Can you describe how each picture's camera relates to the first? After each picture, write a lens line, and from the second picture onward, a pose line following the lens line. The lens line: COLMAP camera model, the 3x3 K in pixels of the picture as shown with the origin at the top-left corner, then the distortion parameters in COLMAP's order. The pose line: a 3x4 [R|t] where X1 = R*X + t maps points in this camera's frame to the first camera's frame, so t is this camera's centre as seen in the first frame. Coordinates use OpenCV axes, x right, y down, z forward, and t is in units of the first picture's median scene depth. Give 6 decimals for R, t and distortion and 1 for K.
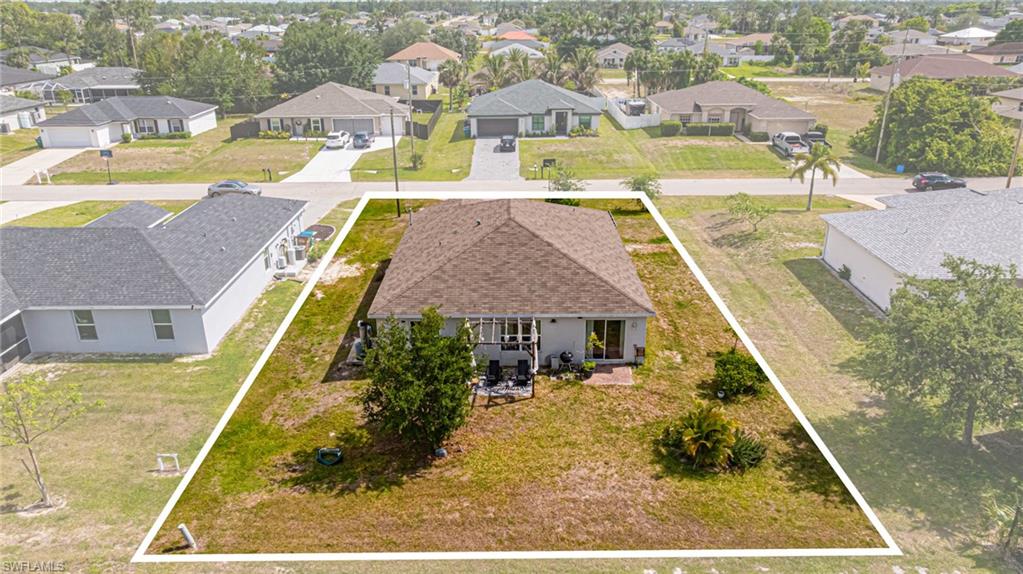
lens RADIAL K [[722.8, 0, 511.5], [0, 722.8, 287.0], [0, 0, 1]] dist [-0.026050, 0.012533]
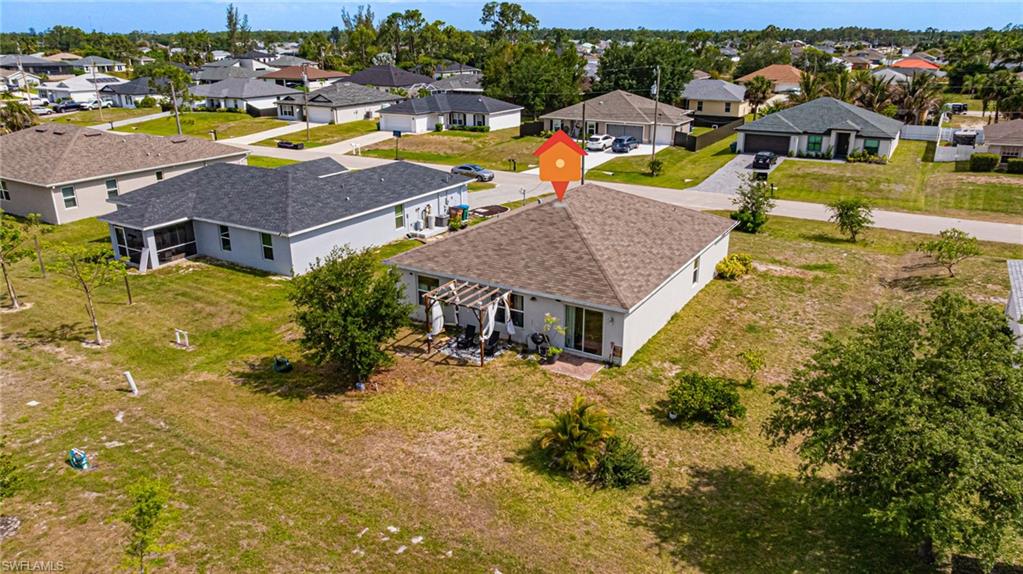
lens RADIAL K [[722.8, 0, 511.5], [0, 722.8, 287.0], [0, 0, 1]] dist [-0.026050, 0.012533]
pose [[0.853744, 0.174321, -0.490645, 0.212955], [-0.192661, 0.981174, 0.013362, 0.010266], [0.483738, 0.083121, 0.871257, 0.060403]]
